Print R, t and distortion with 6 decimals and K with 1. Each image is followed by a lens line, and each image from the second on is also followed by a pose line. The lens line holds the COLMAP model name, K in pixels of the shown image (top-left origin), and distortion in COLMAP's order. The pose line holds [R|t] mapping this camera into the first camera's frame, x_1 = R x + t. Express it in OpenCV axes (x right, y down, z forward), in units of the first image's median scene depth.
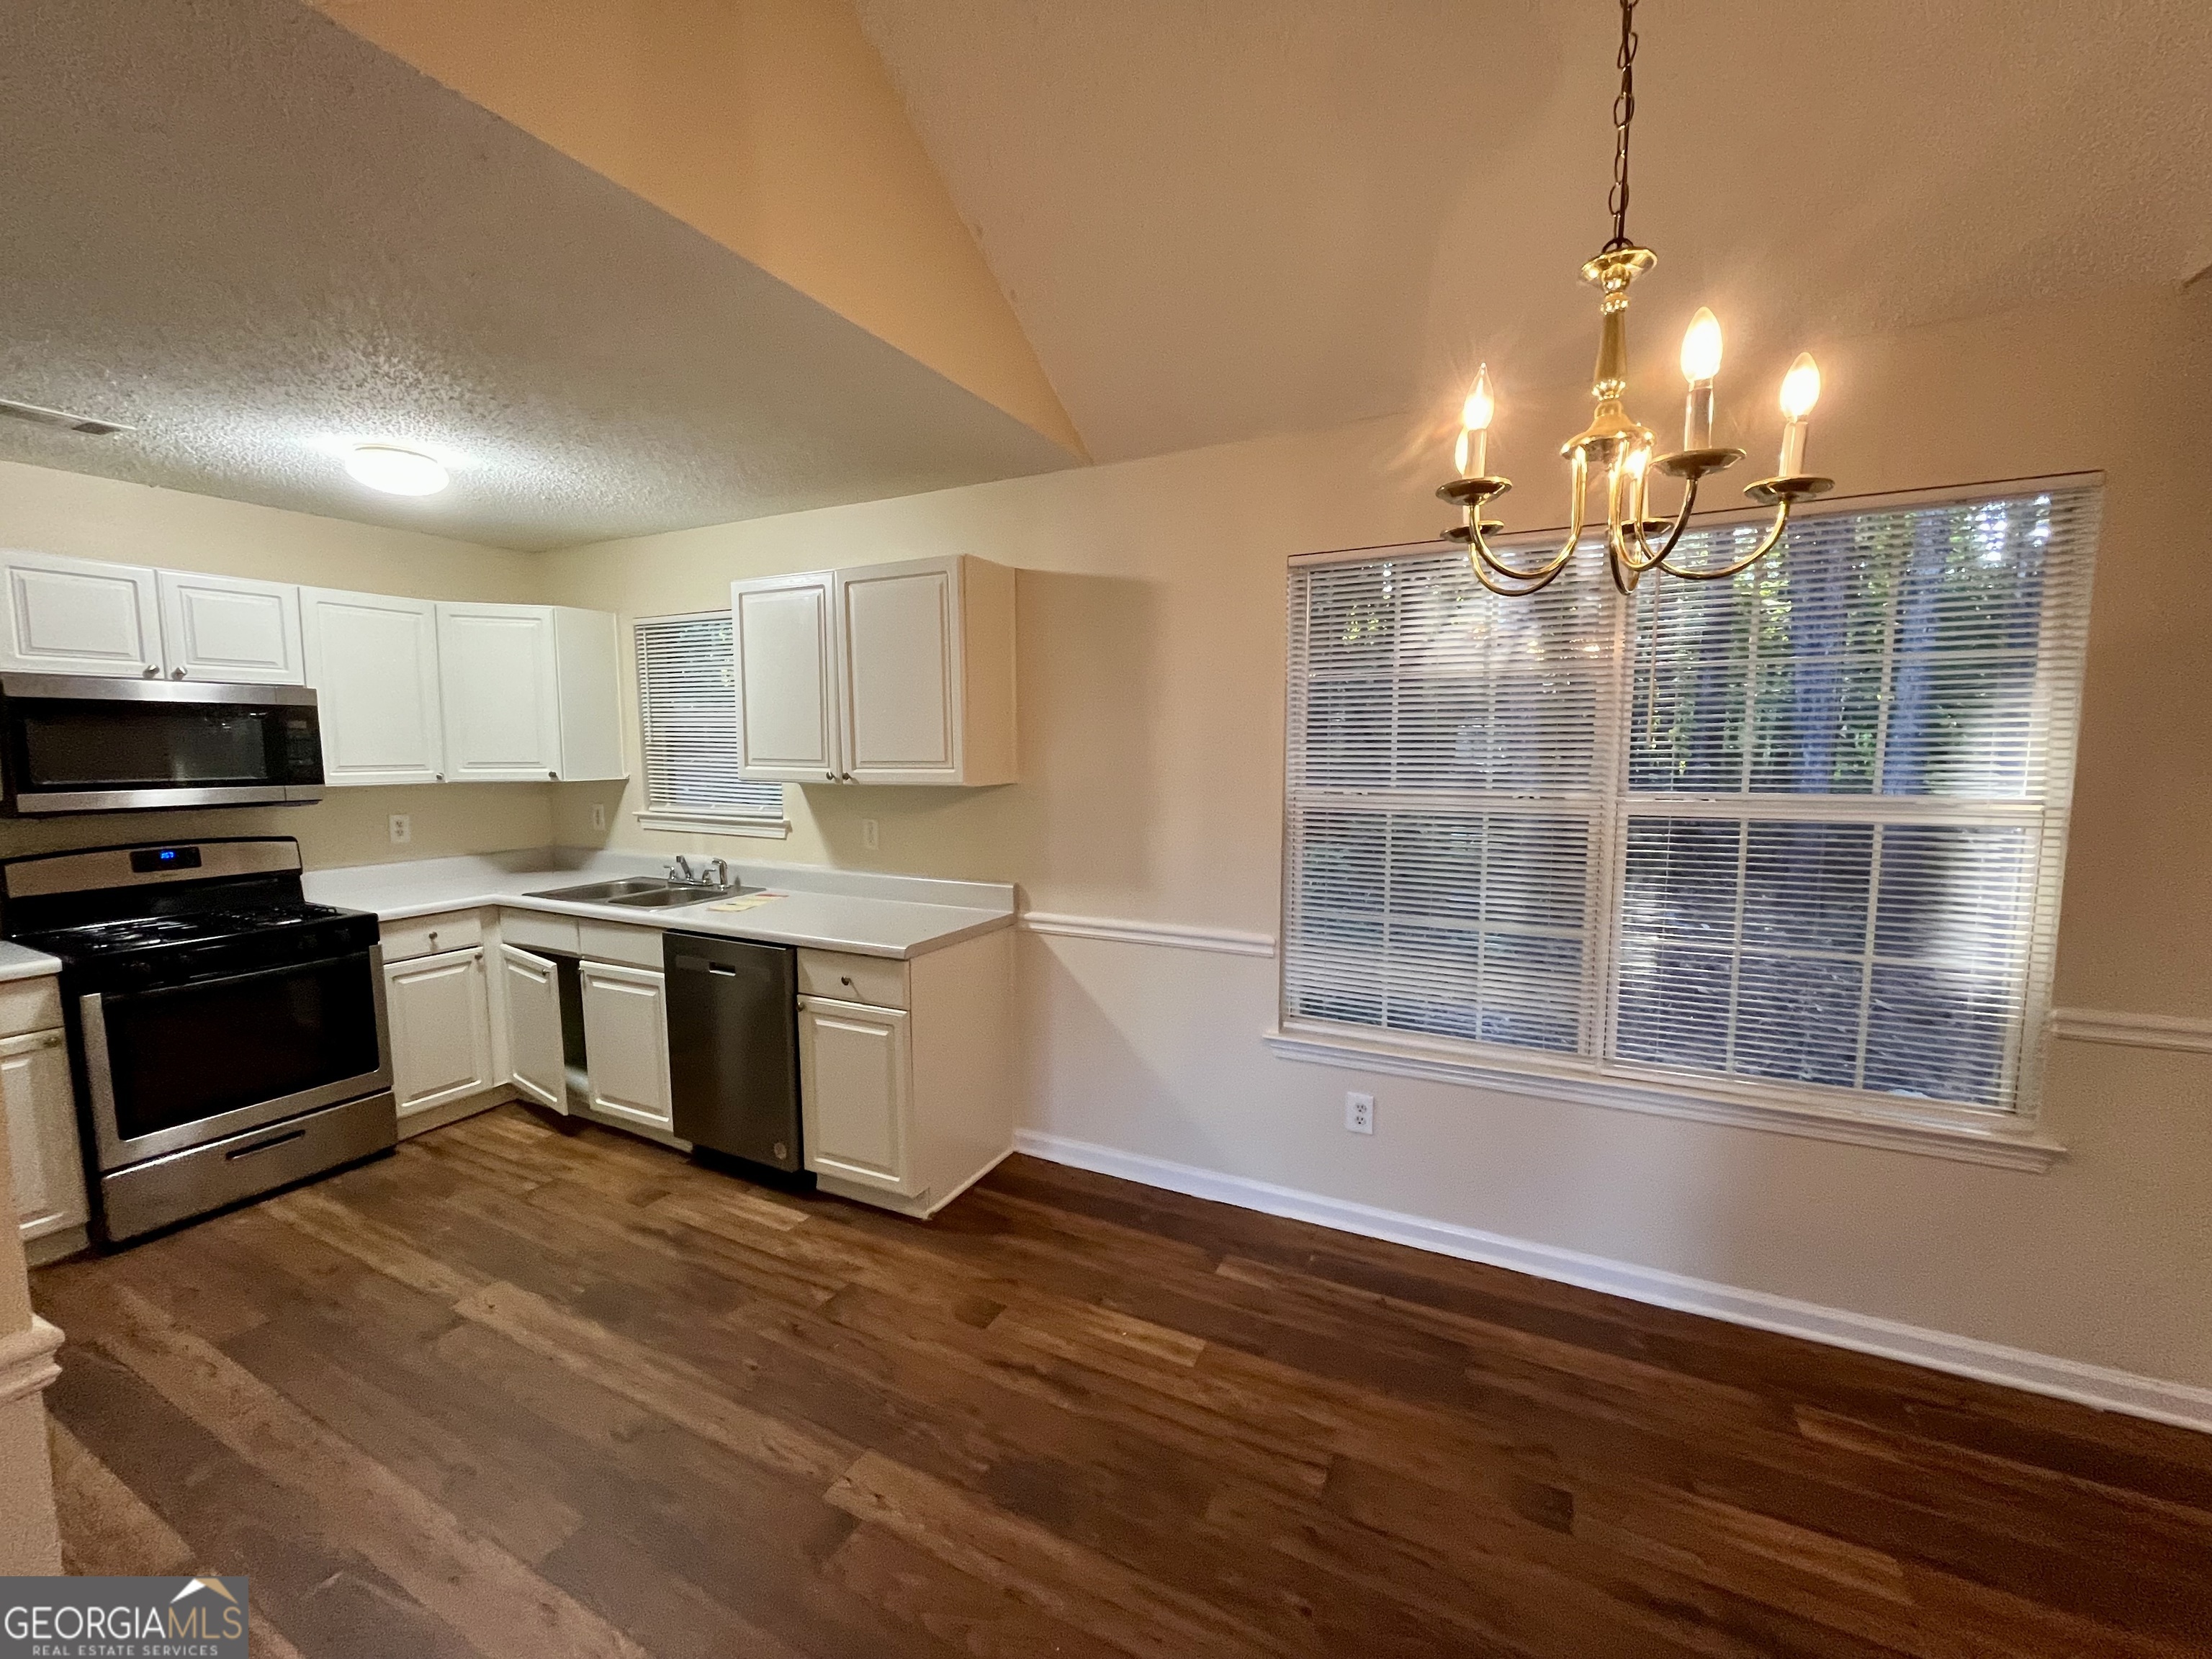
lens RADIAL K [[889.2, 0, 1106.0], [0, 889.2, 829.5], [0, 0, 1]] dist [-0.002968, -0.000461]
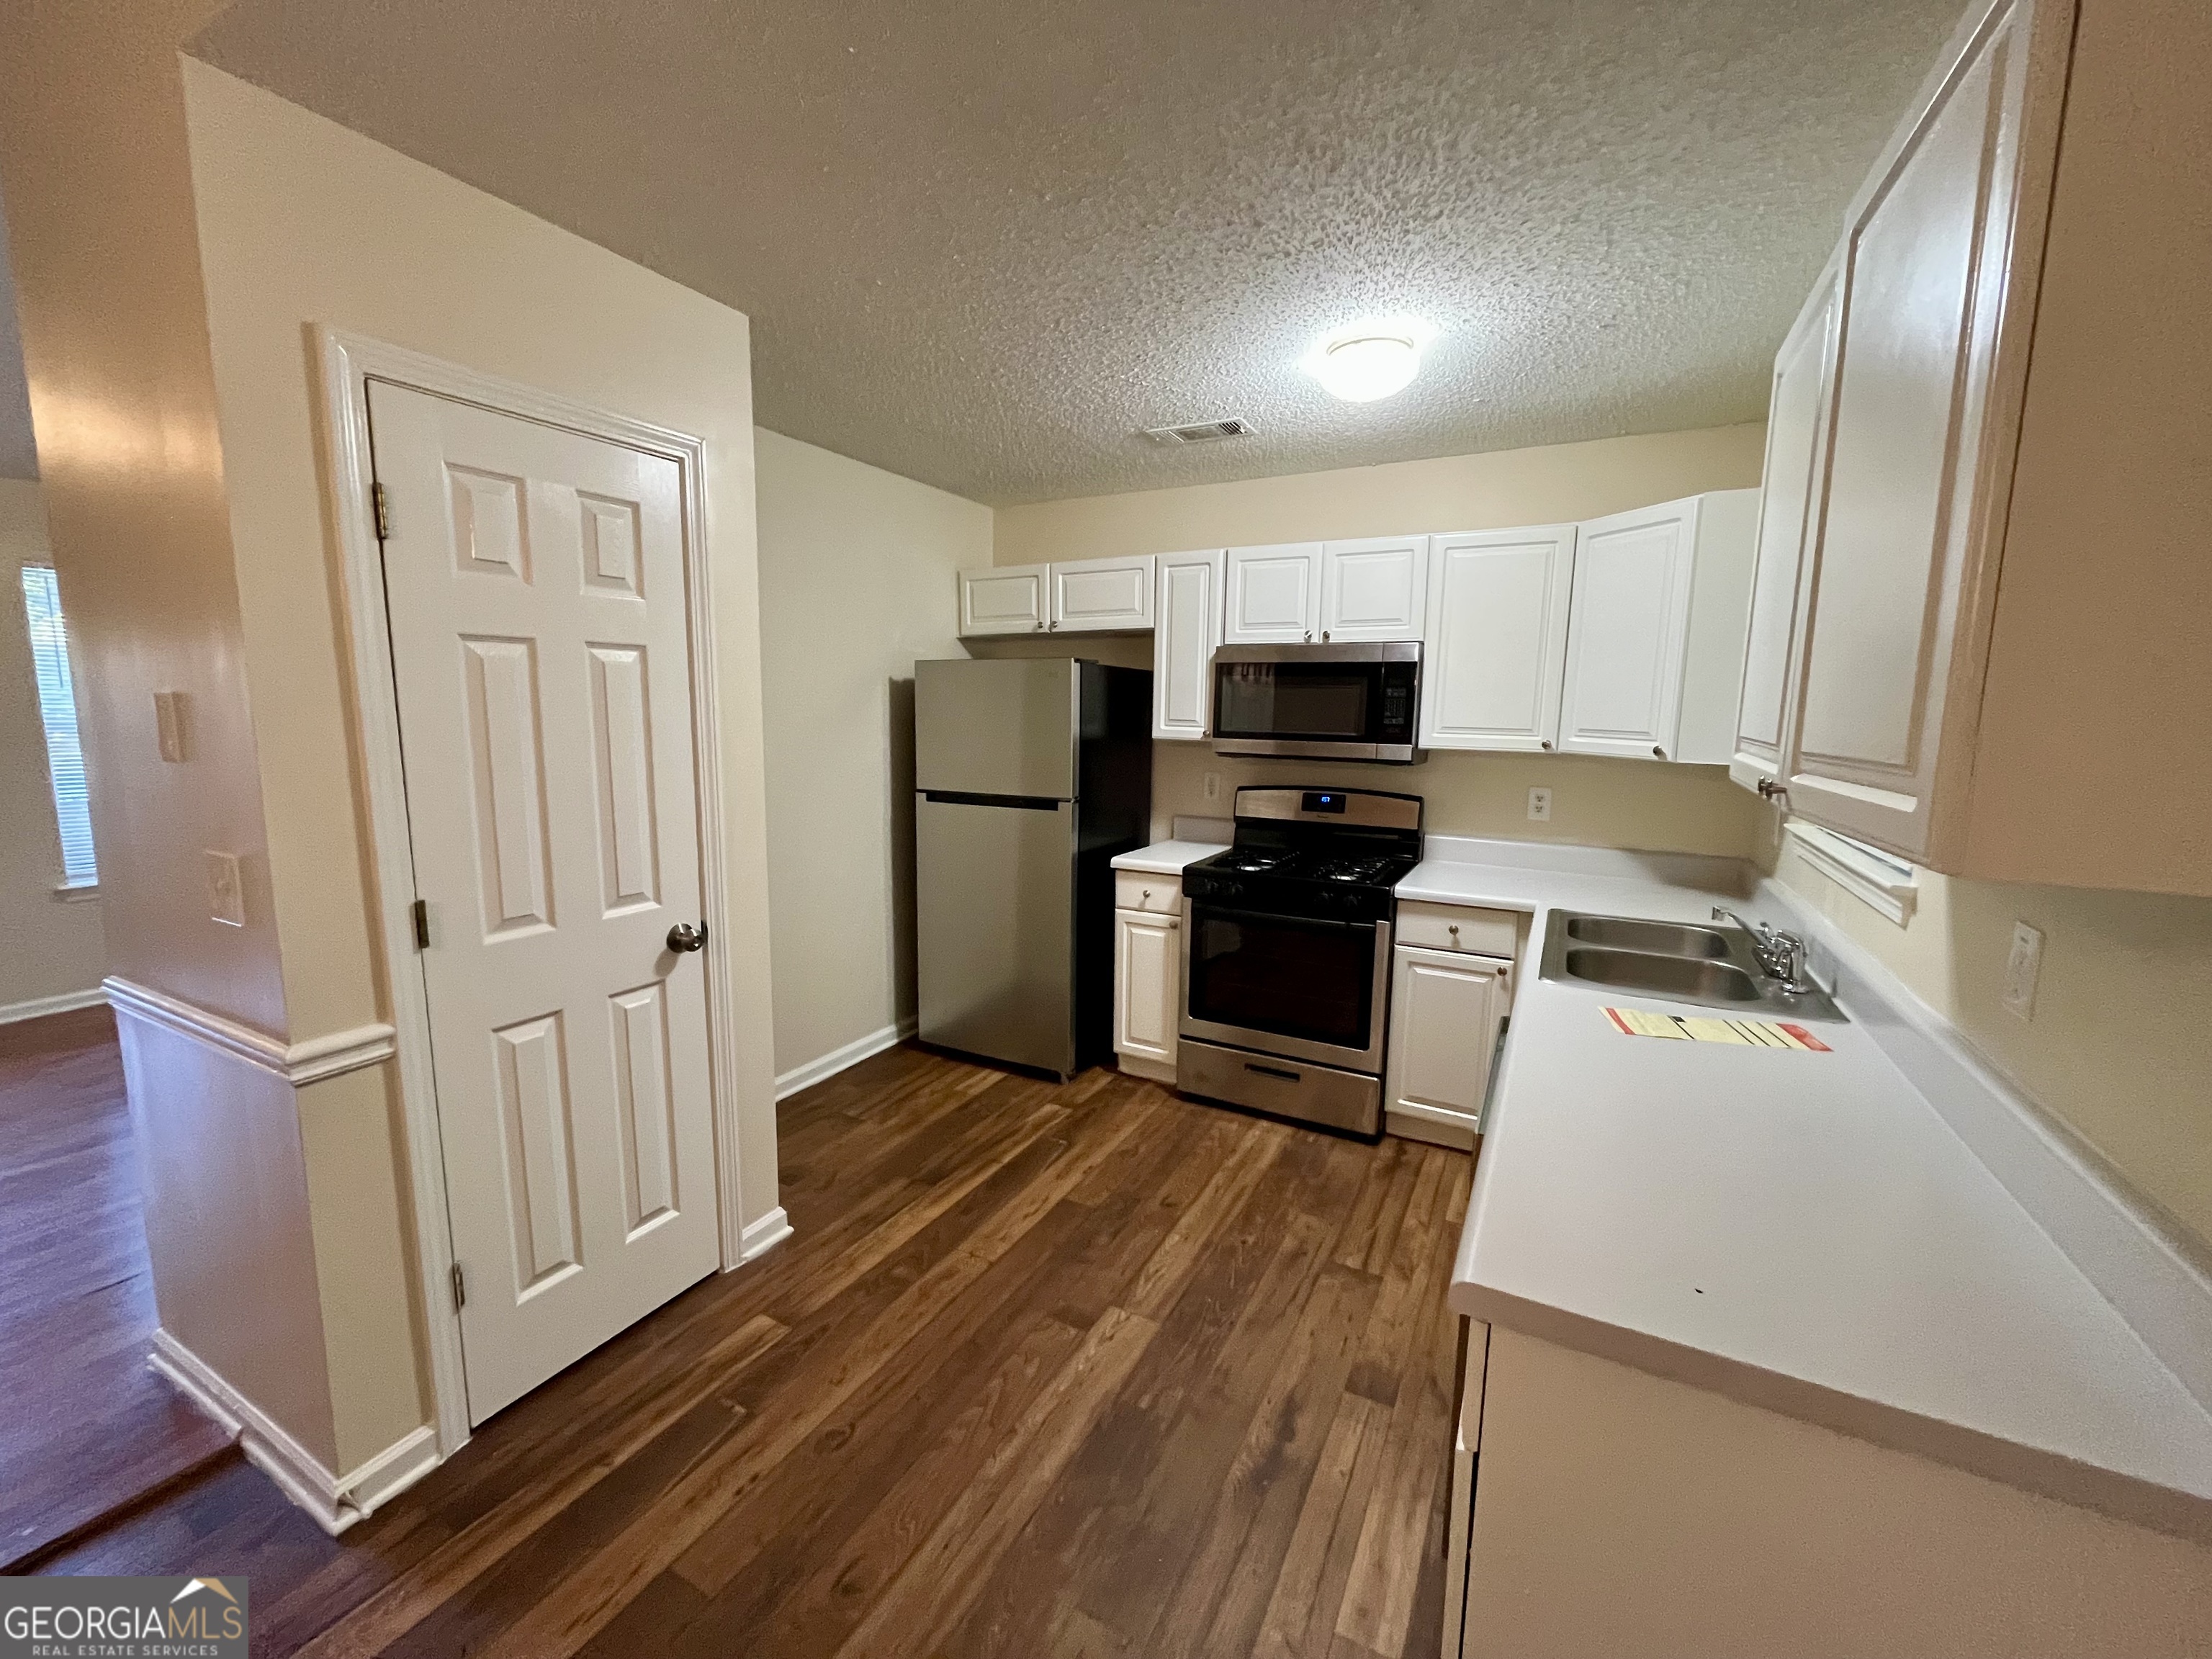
lens RADIAL K [[889.2, 0, 1106.0], [0, 889.2, 829.5], [0, 0, 1]] dist [-0.002968, -0.000461]
pose [[-0.021819, 0.142483, -0.989557, 0.079280], [-0.112456, 0.983161, 0.144041, -0.061874], [0.993417, 0.114424, -0.005429, 0.686916]]
